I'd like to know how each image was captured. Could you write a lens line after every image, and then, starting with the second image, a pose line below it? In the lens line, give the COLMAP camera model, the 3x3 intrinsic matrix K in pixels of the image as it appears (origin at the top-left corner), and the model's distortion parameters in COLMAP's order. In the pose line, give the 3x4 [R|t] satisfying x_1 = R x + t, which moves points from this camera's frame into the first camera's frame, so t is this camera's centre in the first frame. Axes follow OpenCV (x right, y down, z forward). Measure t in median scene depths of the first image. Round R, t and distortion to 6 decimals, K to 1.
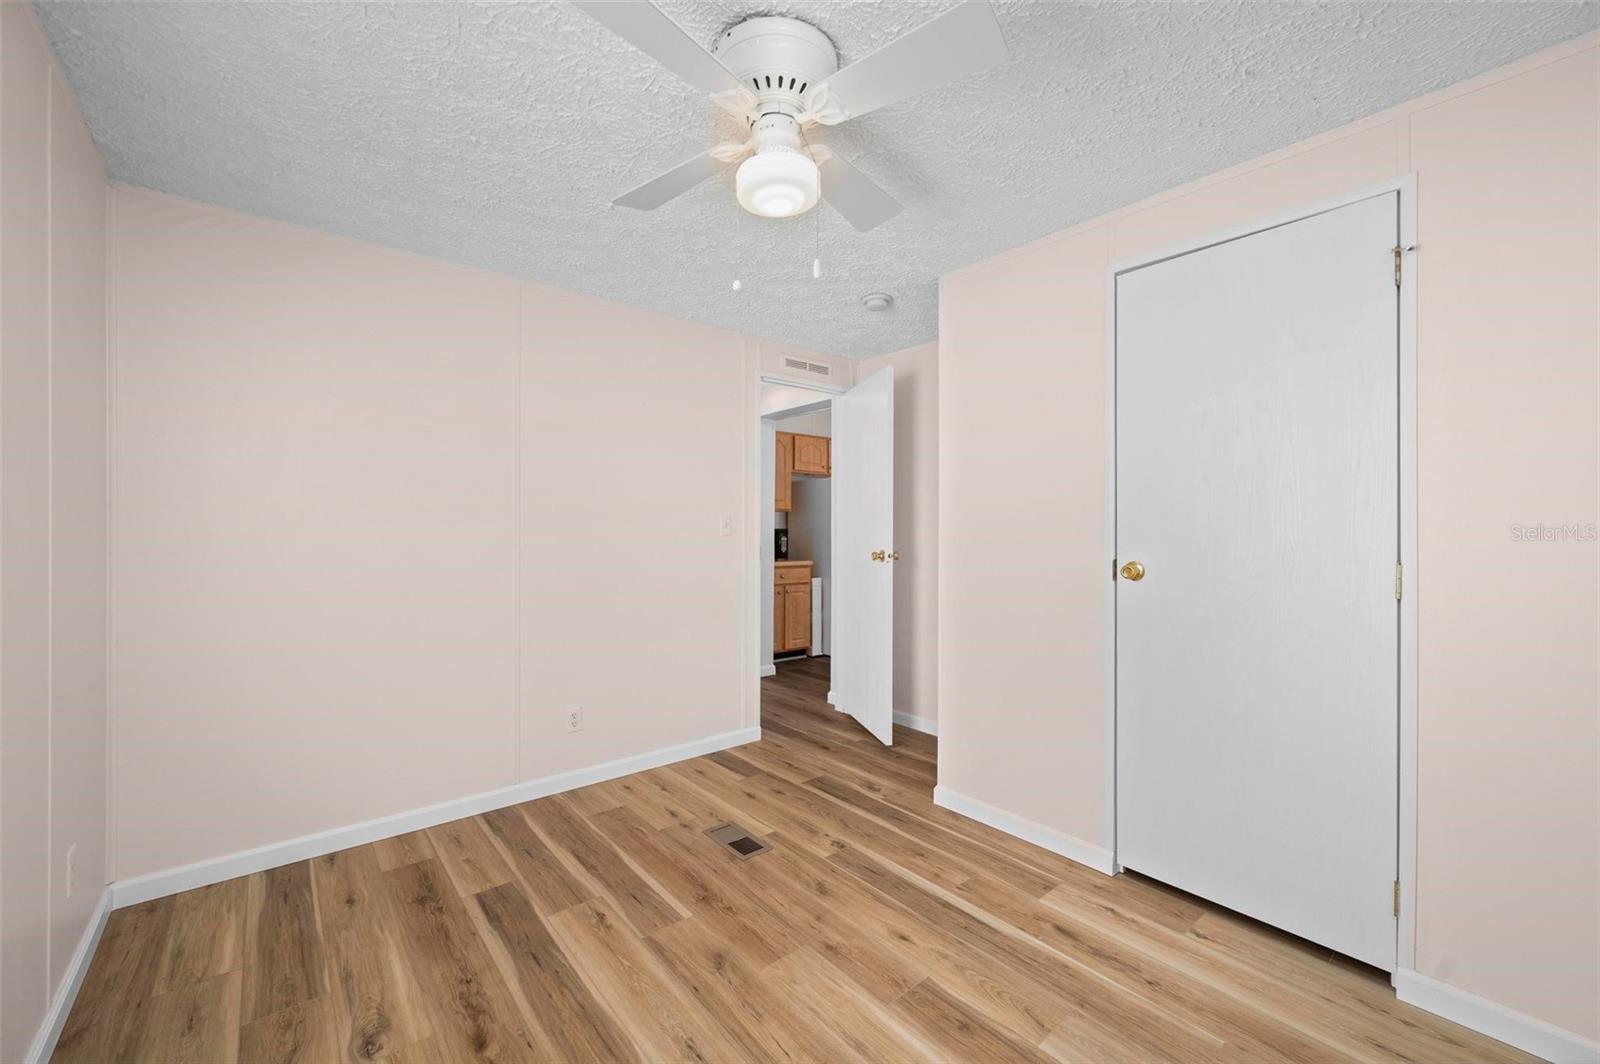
lens RADIAL K [[652.1, 0, 801.3], [0, 652.1, 523.6], [0, 0, 1]] dist [0.002163, 0.000078]
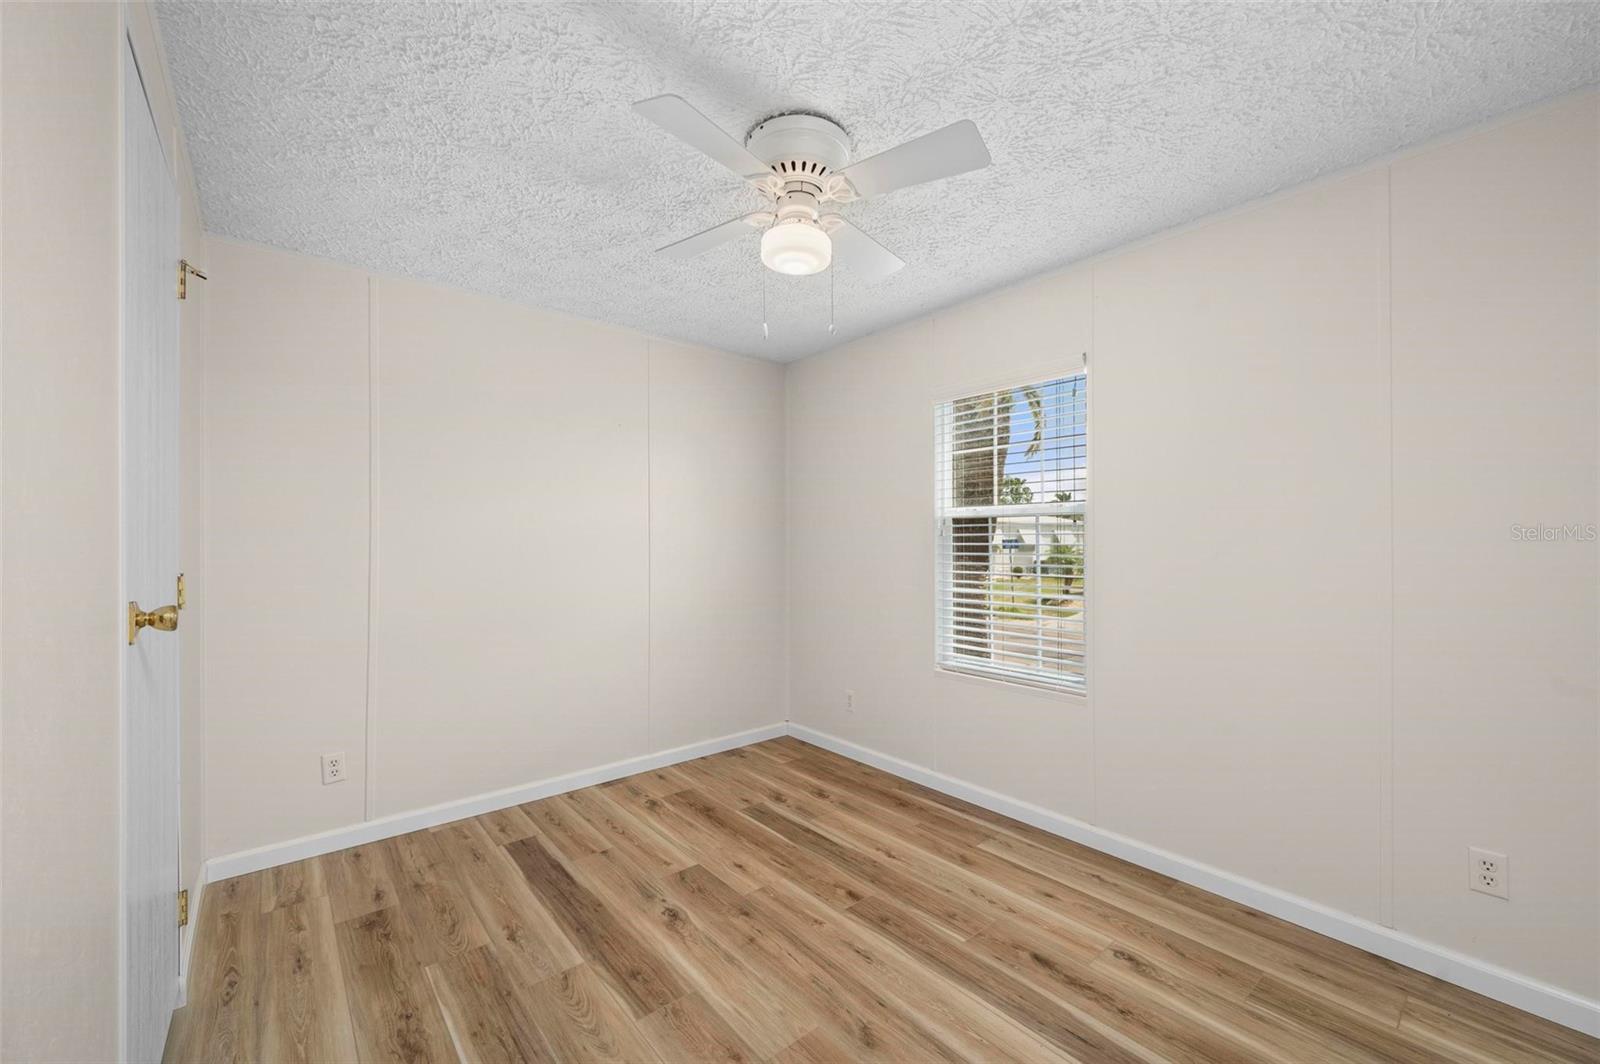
lens RADIAL K [[652.1, 0, 801.3], [0, 652.1, 523.6], [0, 0, 1]] dist [0.002163, 0.000078]
pose [[-0.999995, 0.000702, -0.002934, -0.038144], [0.000740, 0.999919, -0.012700, -0.002485], [0.002925, -0.012702, -0.999915, 2.004435]]
